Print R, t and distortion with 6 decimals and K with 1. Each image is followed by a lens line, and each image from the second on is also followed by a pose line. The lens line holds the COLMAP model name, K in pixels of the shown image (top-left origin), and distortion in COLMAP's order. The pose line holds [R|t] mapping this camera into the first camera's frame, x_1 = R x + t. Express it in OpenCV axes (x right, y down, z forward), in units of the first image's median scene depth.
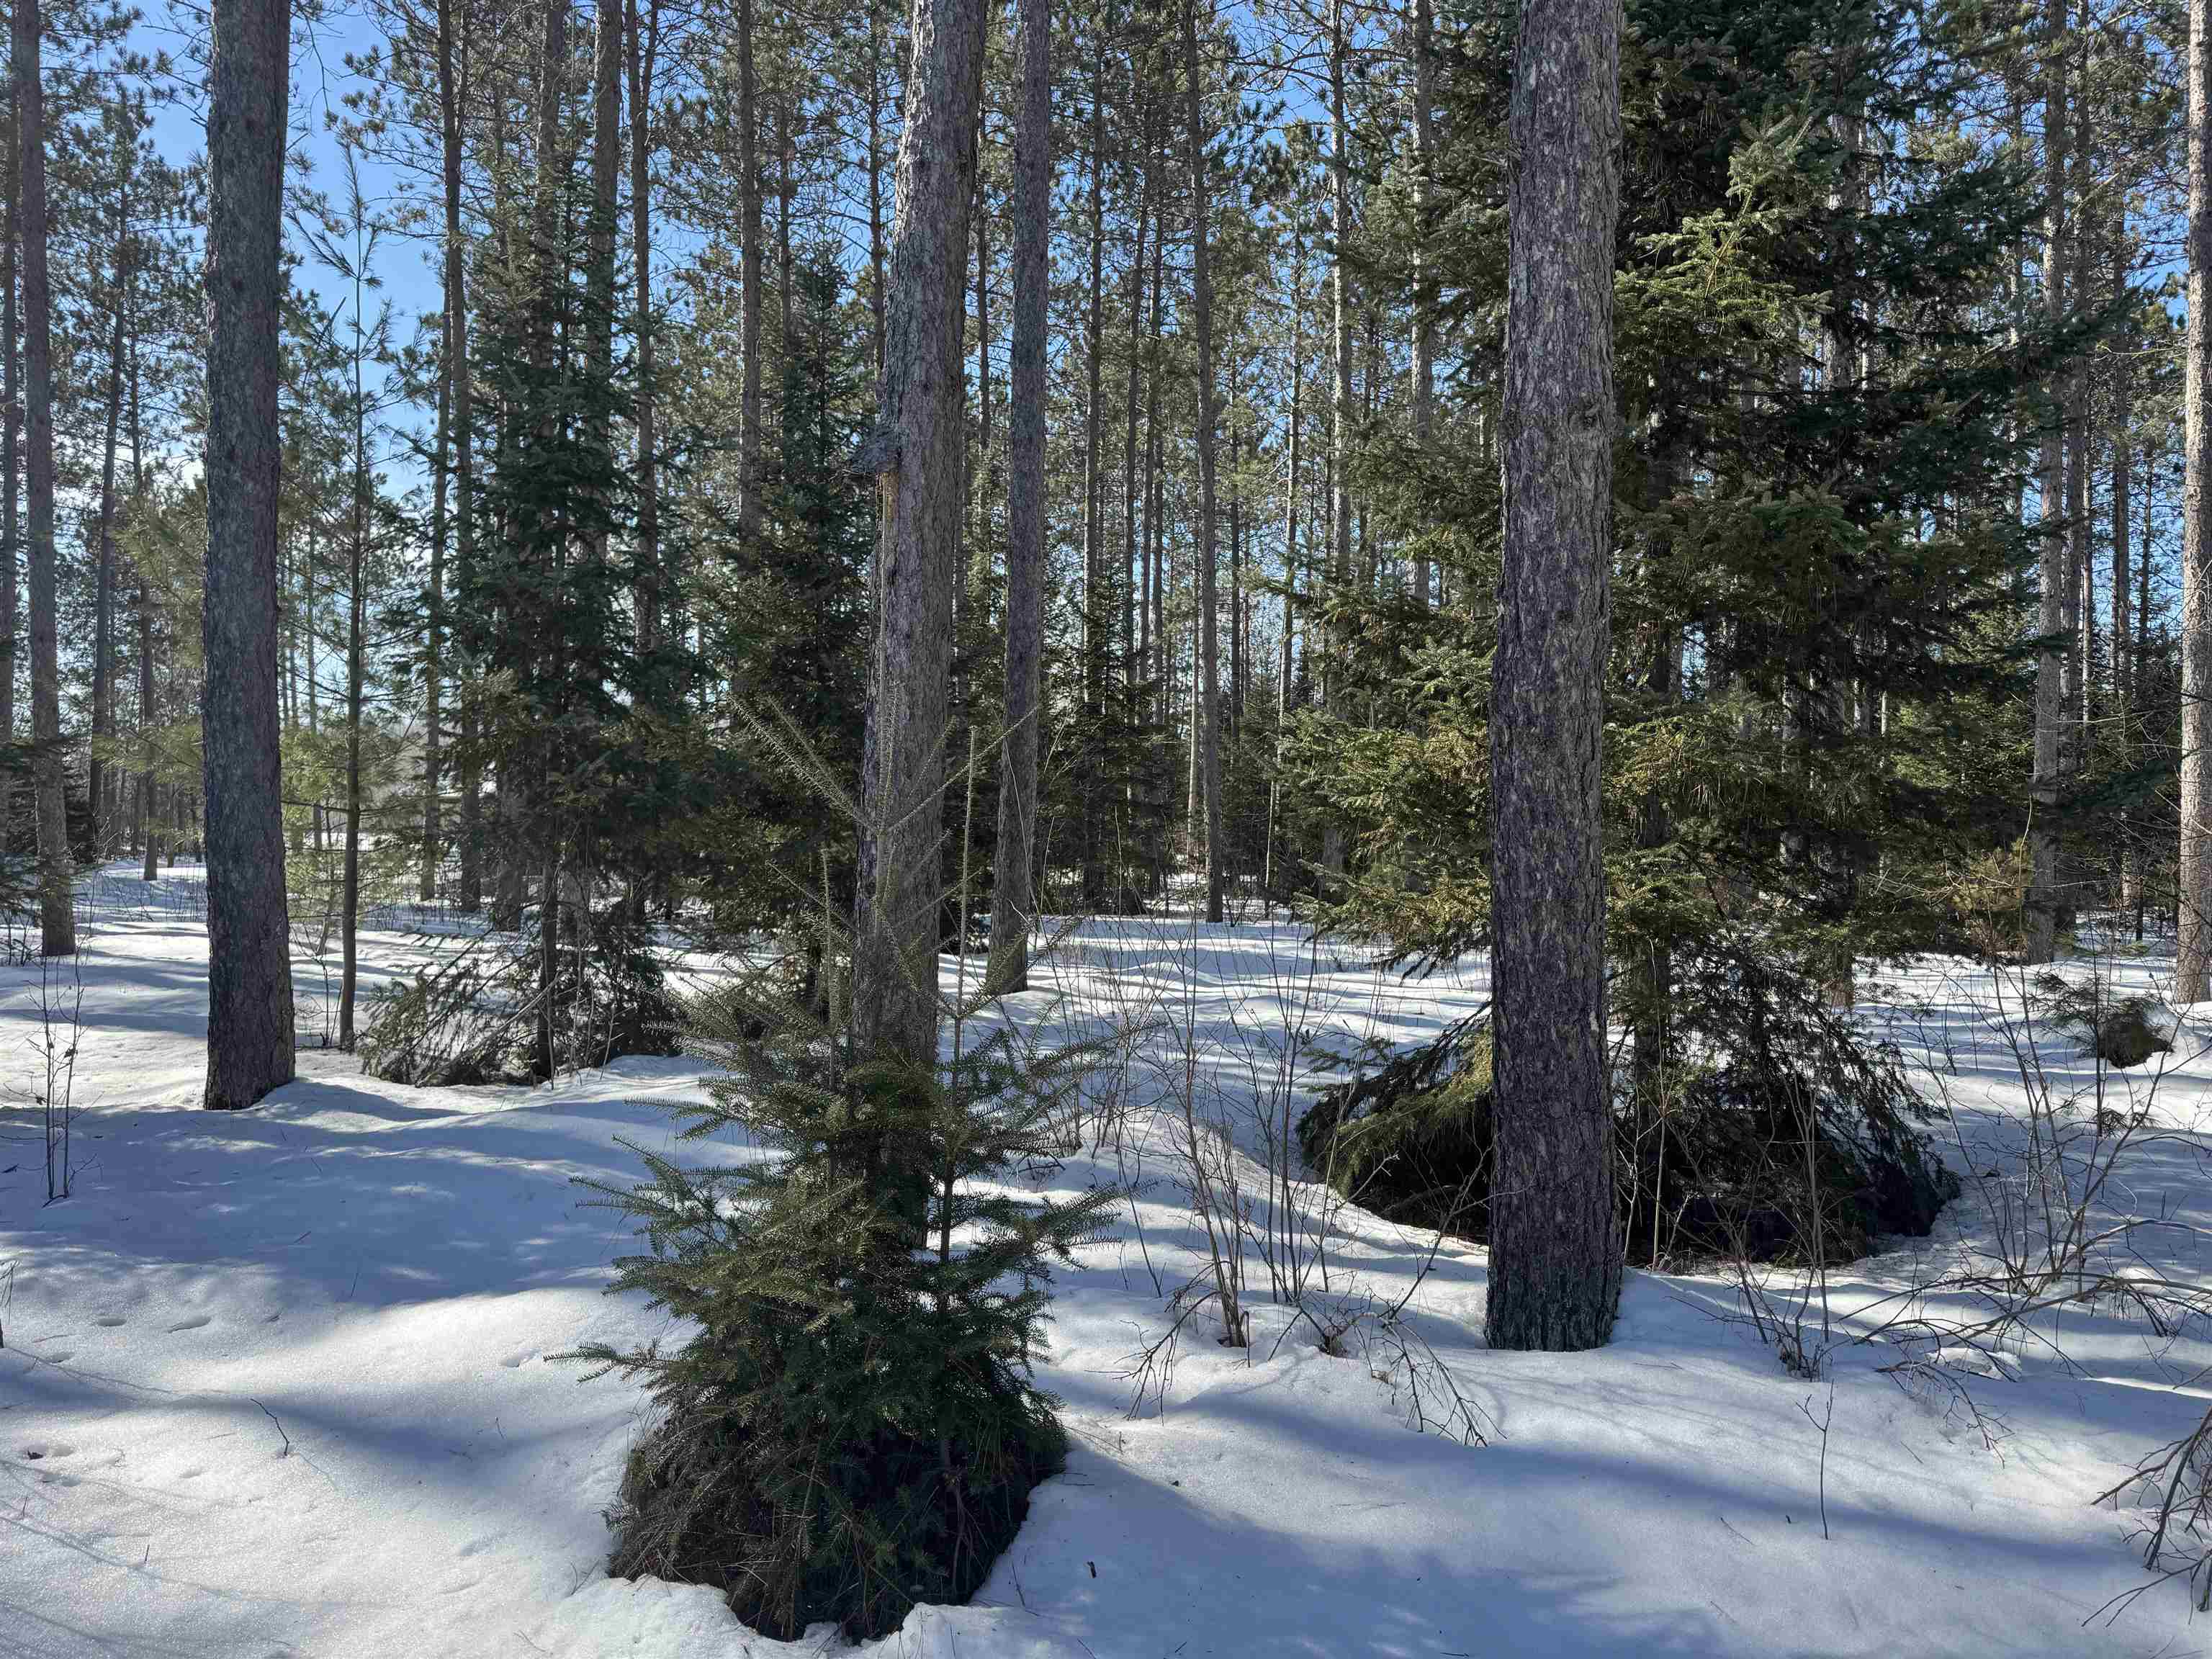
lens RADIAL K [[1557.0, 0, 1110.9], [0, 1557.0, 839.7], [0, 0, 1]] dist [0.080061, -0.096873]
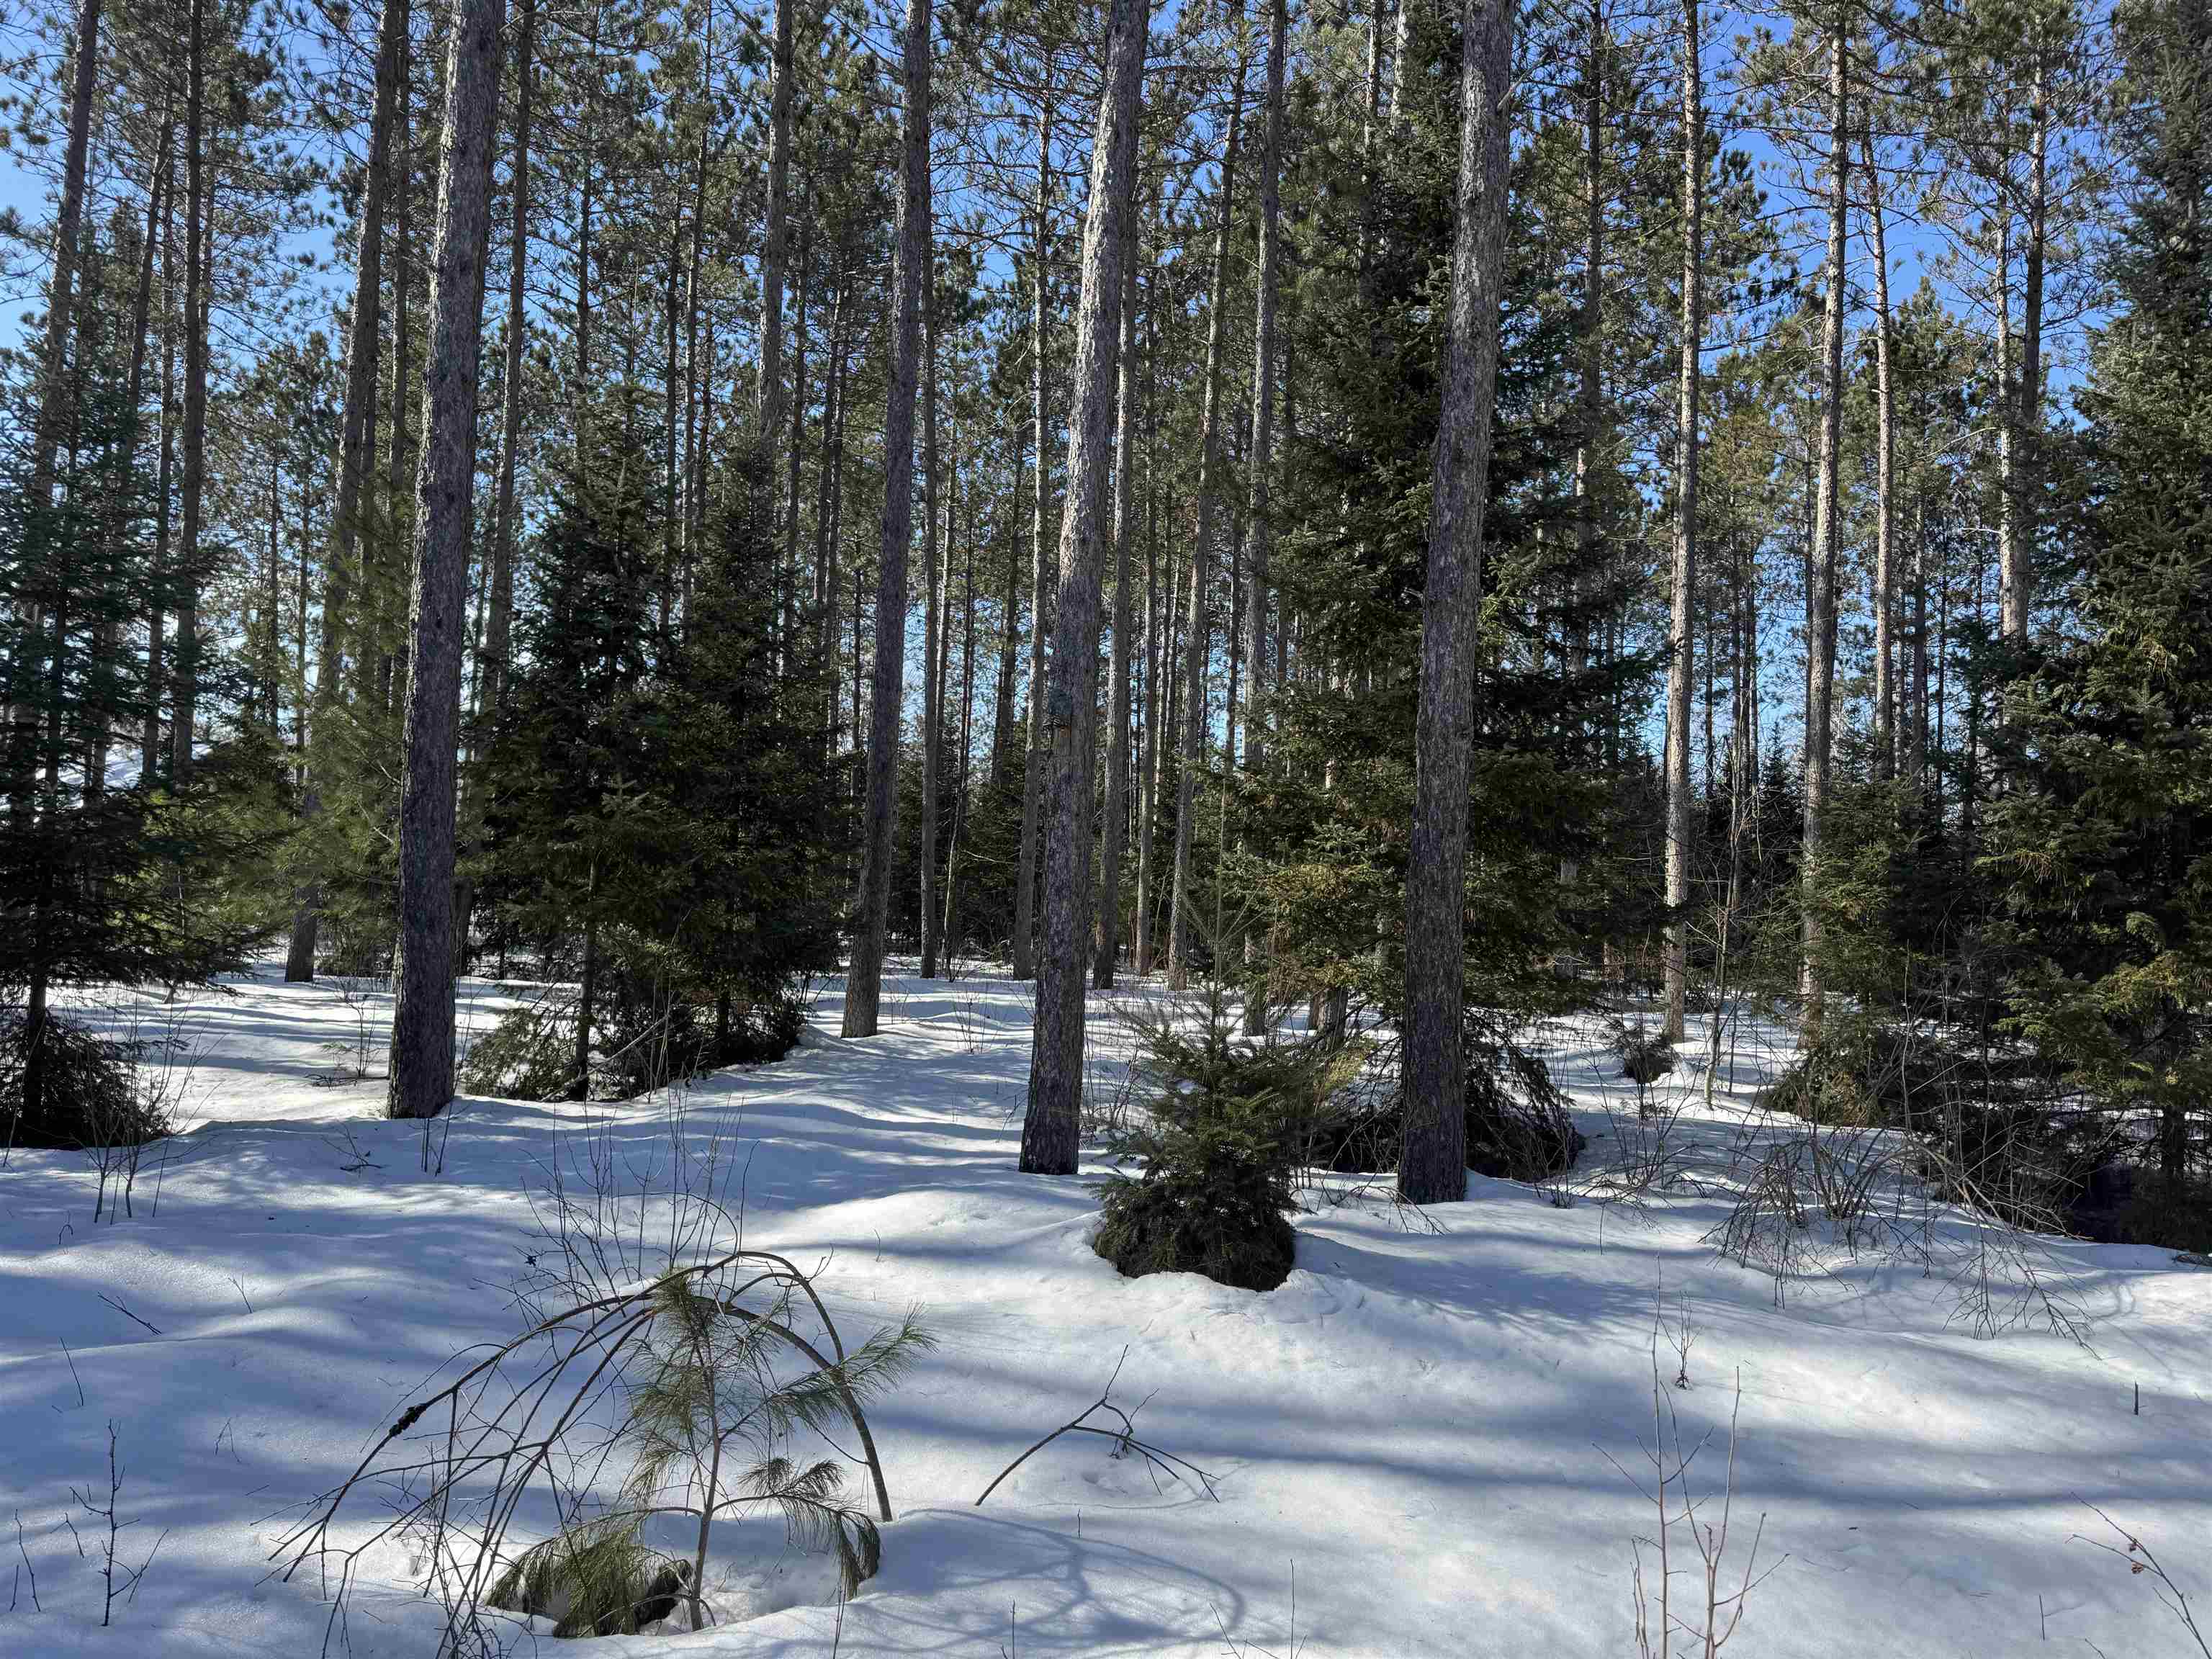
lens RADIAL K [[1632.2, 0, 1103.3], [0, 1632.2, 848.7], [0, 0, 1]] dist [0.008335, 0.007442]
pose [[0.958183, 0.034380, 0.284083, -0.444228], [-0.027302, 0.999211, -0.028837, -0.032029], [-0.284850, 0.019875, 0.958366, -0.520116]]
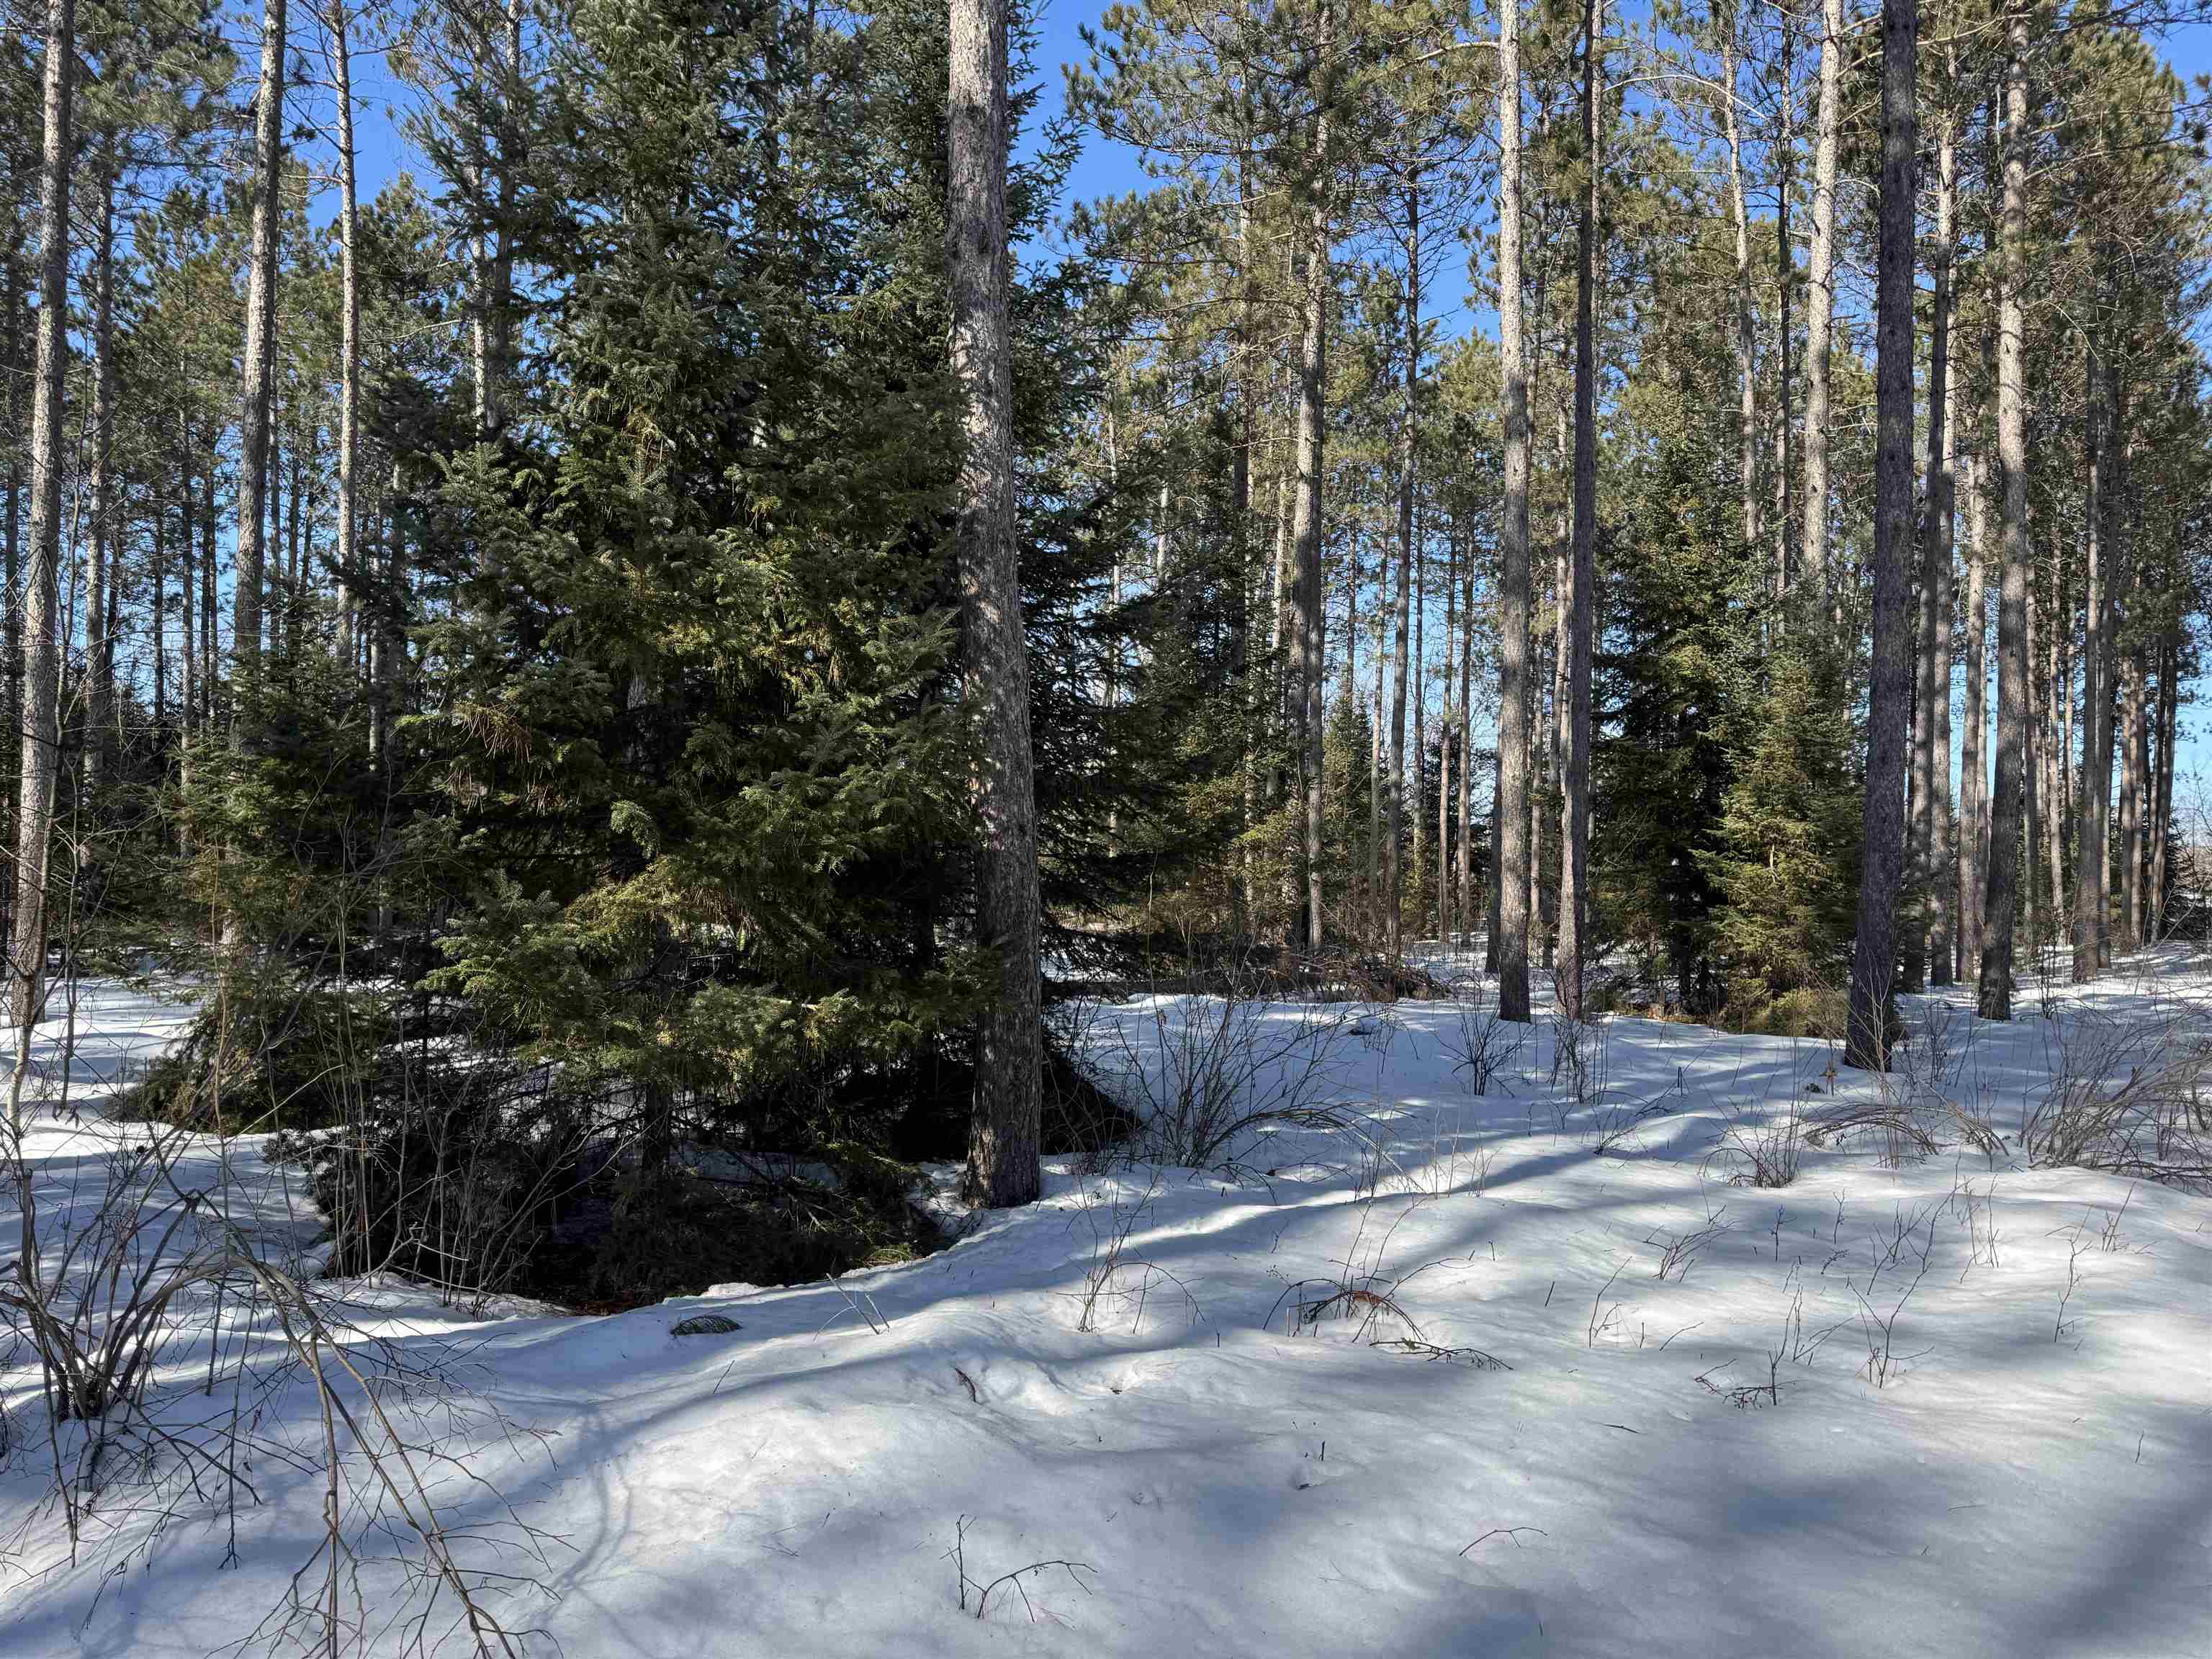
lens RADIAL K [[1539.9, 0, 1104.9], [0, 1539.9, 830.2], [0, 0, 1]] dist [0.080631, -0.101602]
pose [[0.392642, 0.026043, 0.919323, 0.078577], [-0.008133, 0.999658, -0.024844, -0.004348], [-0.919656, 0.002278, 0.392719, -0.041693]]
